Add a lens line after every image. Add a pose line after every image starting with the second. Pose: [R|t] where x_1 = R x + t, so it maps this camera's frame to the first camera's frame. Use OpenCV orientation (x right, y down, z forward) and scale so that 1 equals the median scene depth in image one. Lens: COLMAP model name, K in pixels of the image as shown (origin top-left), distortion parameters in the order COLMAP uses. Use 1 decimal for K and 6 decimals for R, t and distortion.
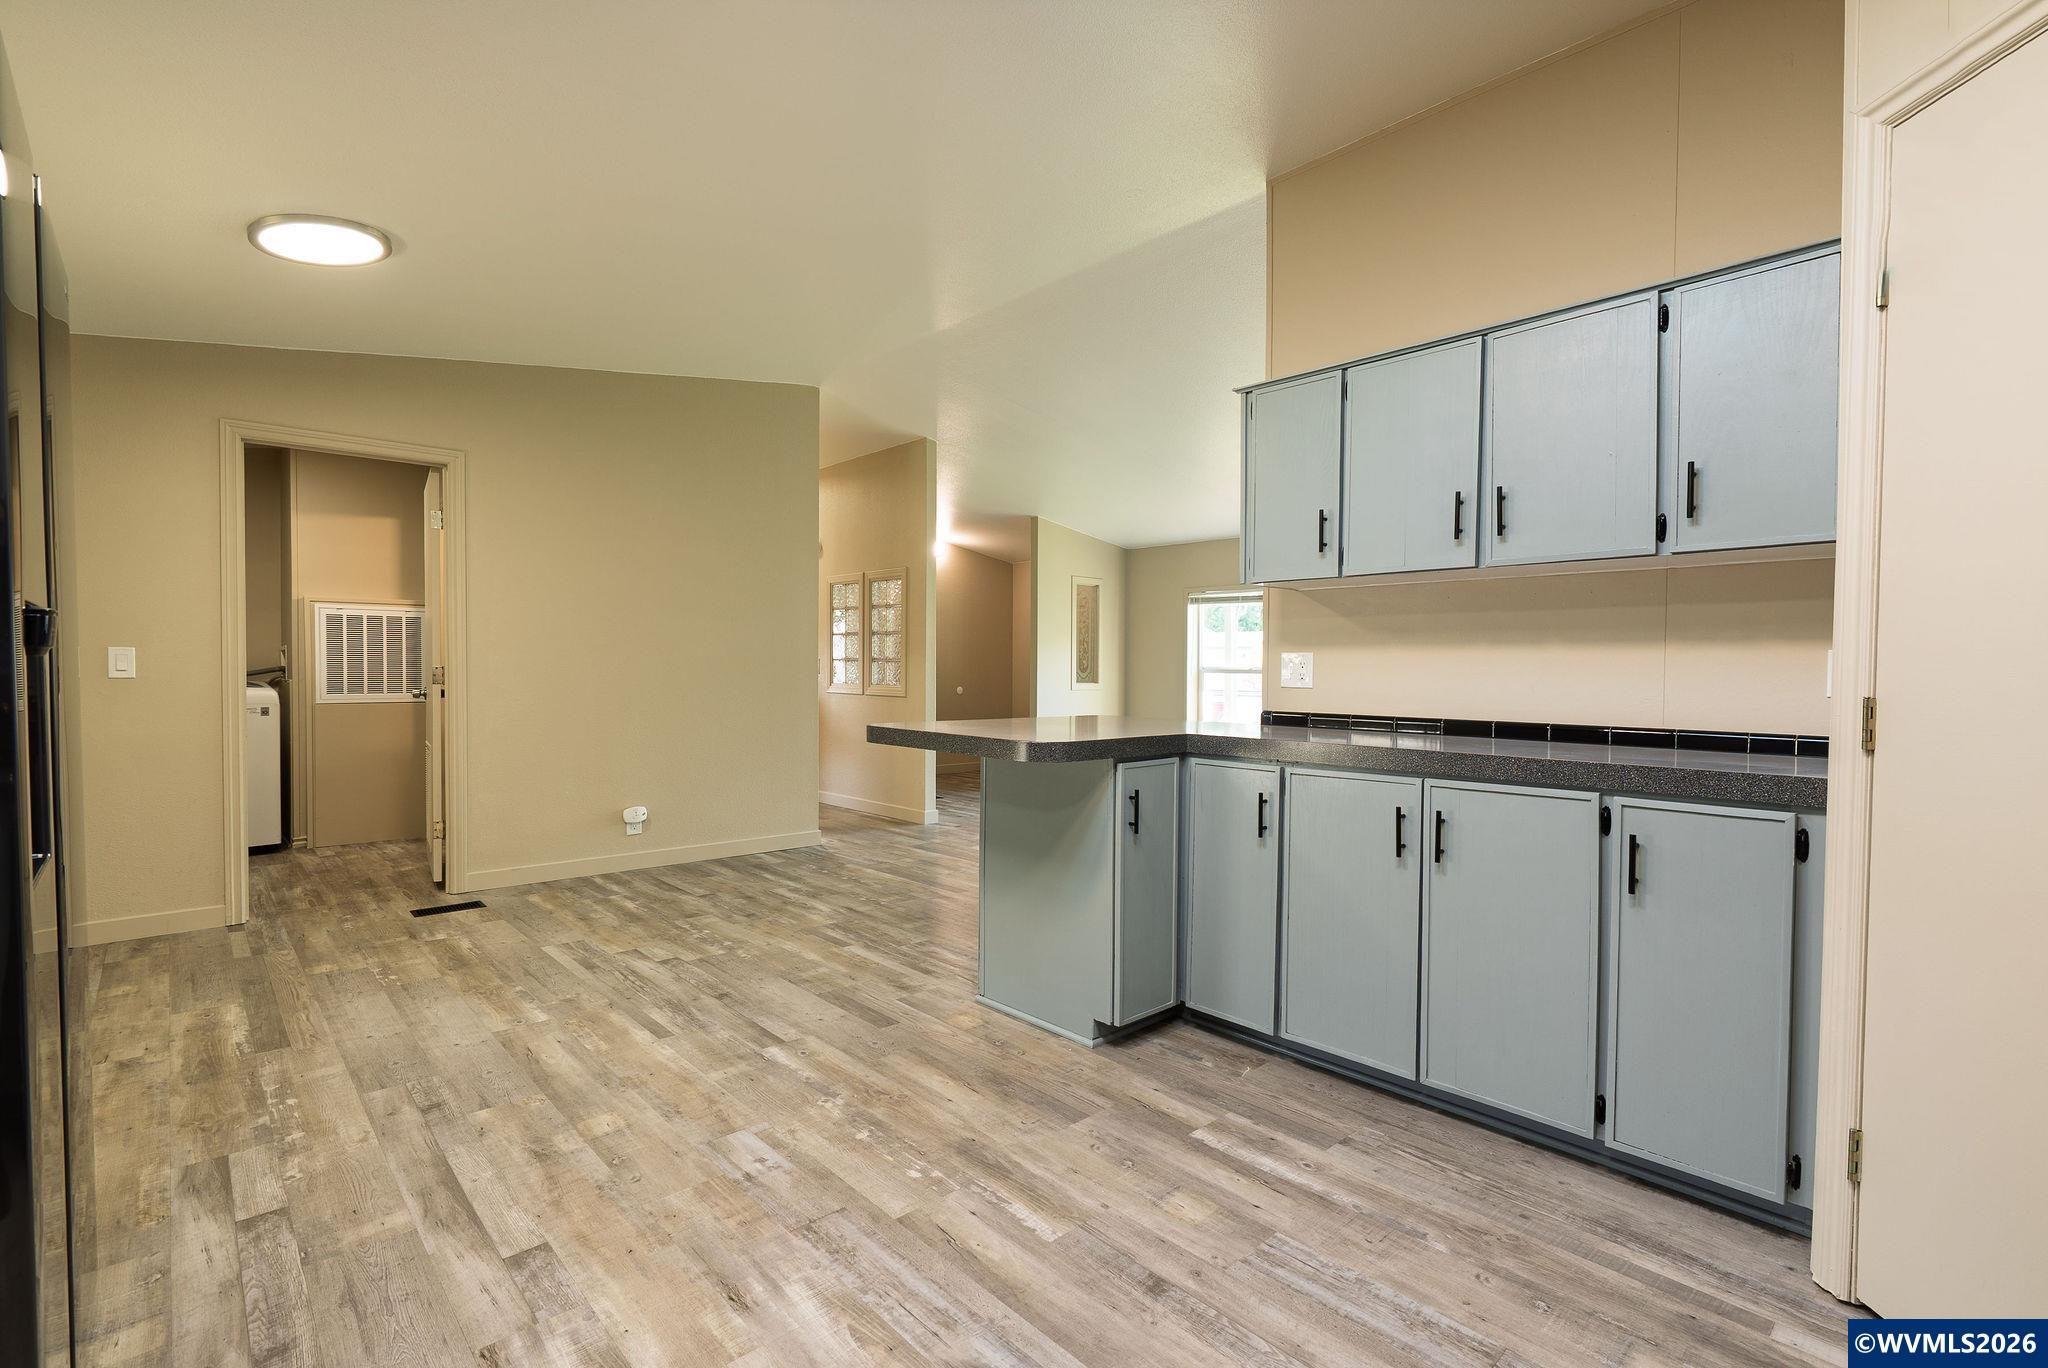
lens RADIAL K [[939.5, 0, 1018.7], [0, 939.5, 689.2], [0, 0, 1]] dist [0.002811, -0.000443]
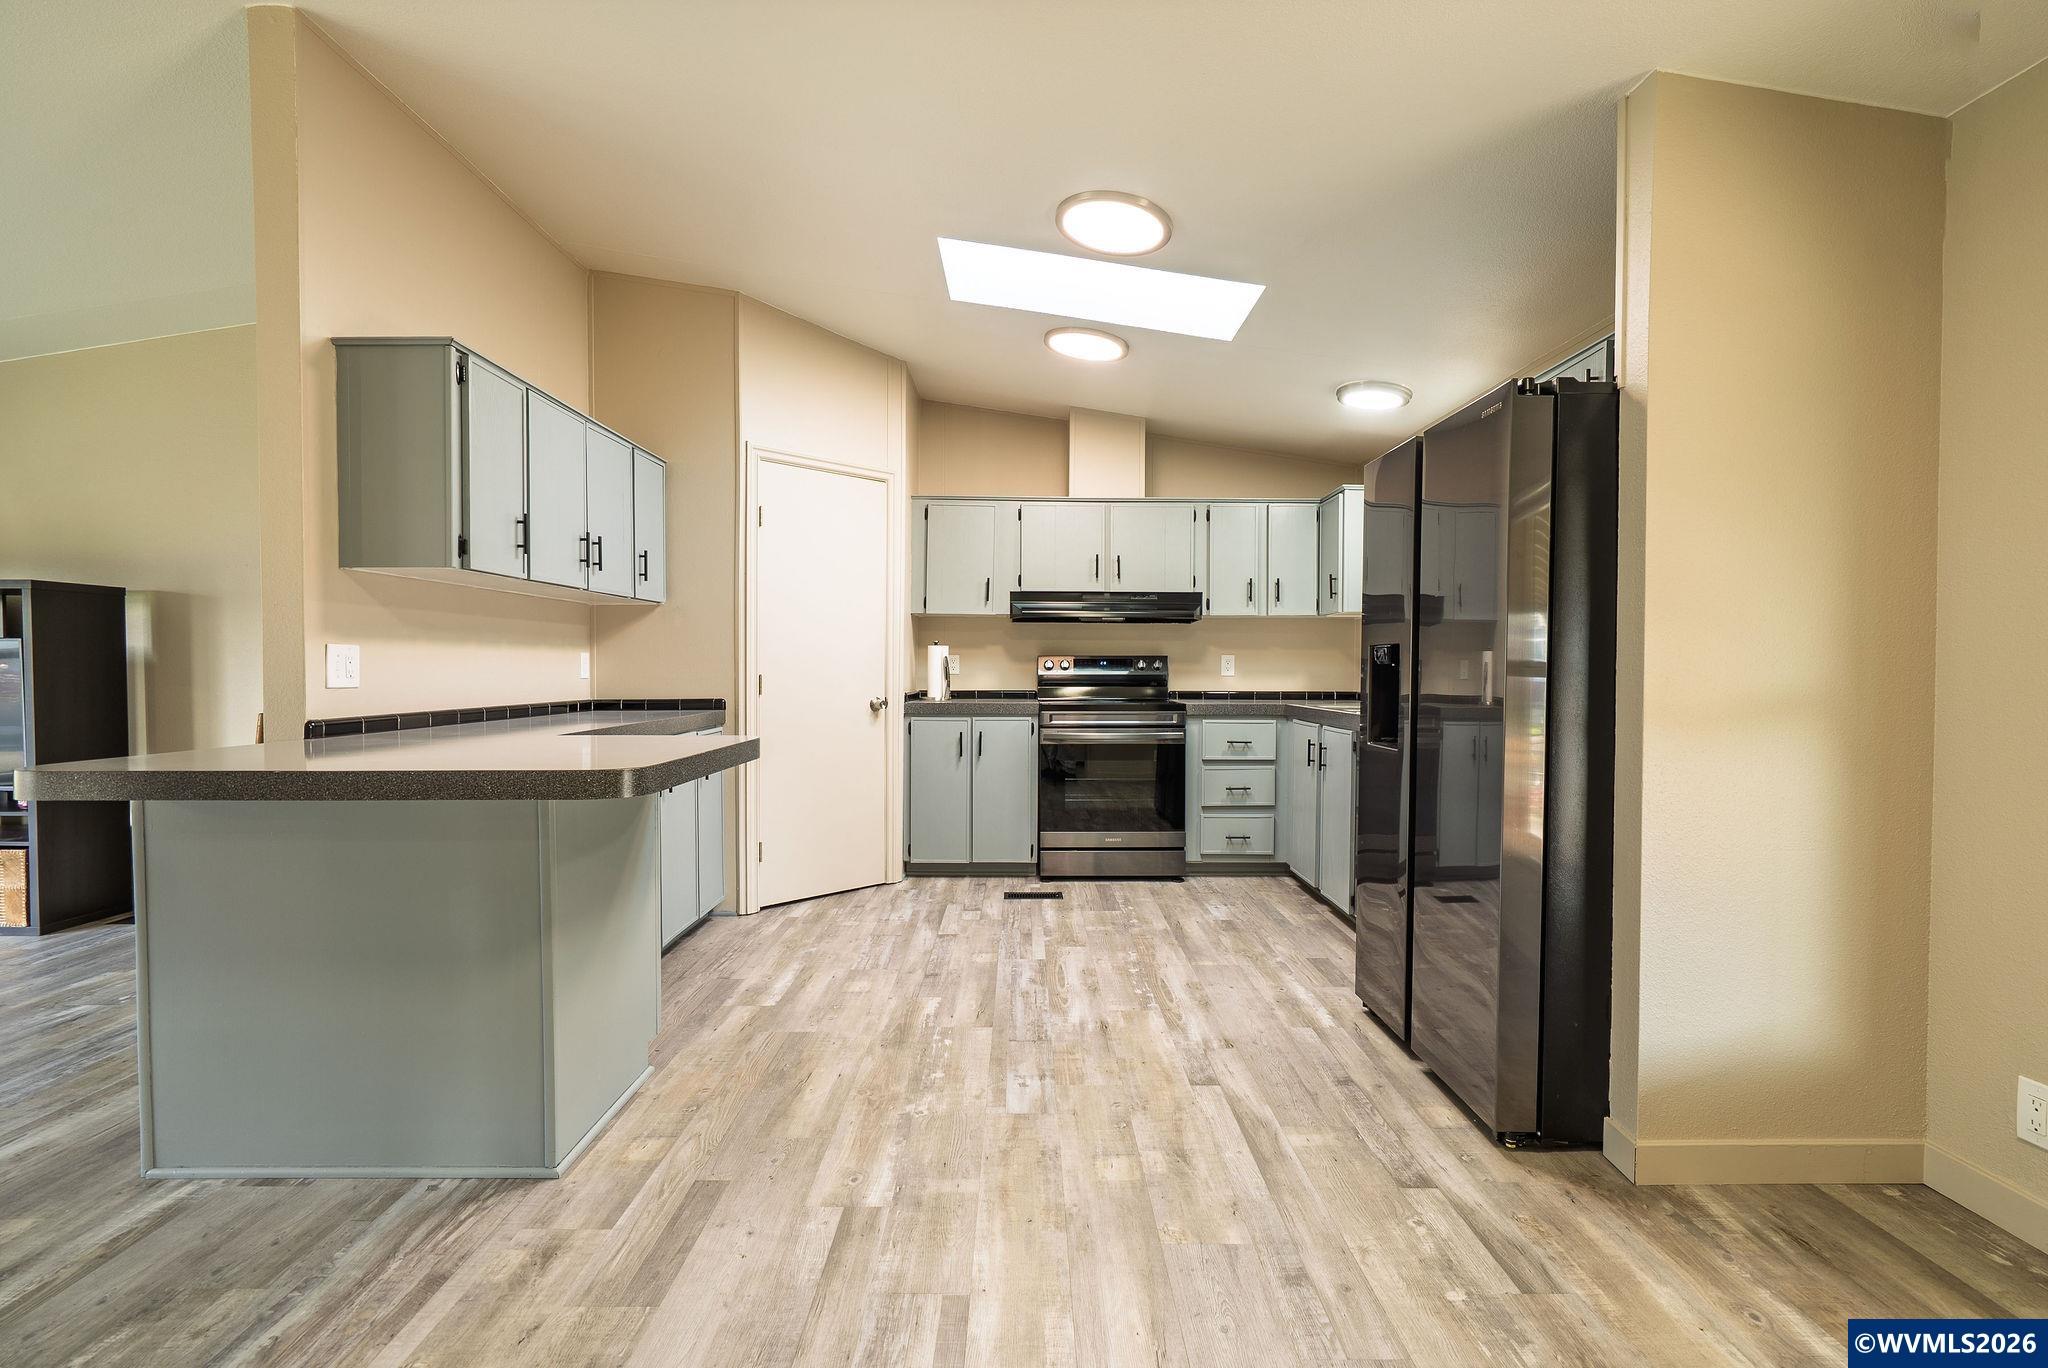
lens RADIAL K [[939.5, 0, 1018.7], [0, 939.5, 689.2], [0, 0, 1]] dist [0.002811, -0.000443]
pose [[-0.739449, -0.022966, 0.672820, -1.055585], [0.009027, 0.998990, 0.044021, -0.047535], [-0.673152, 0.038625, -0.738495, 1.860570]]
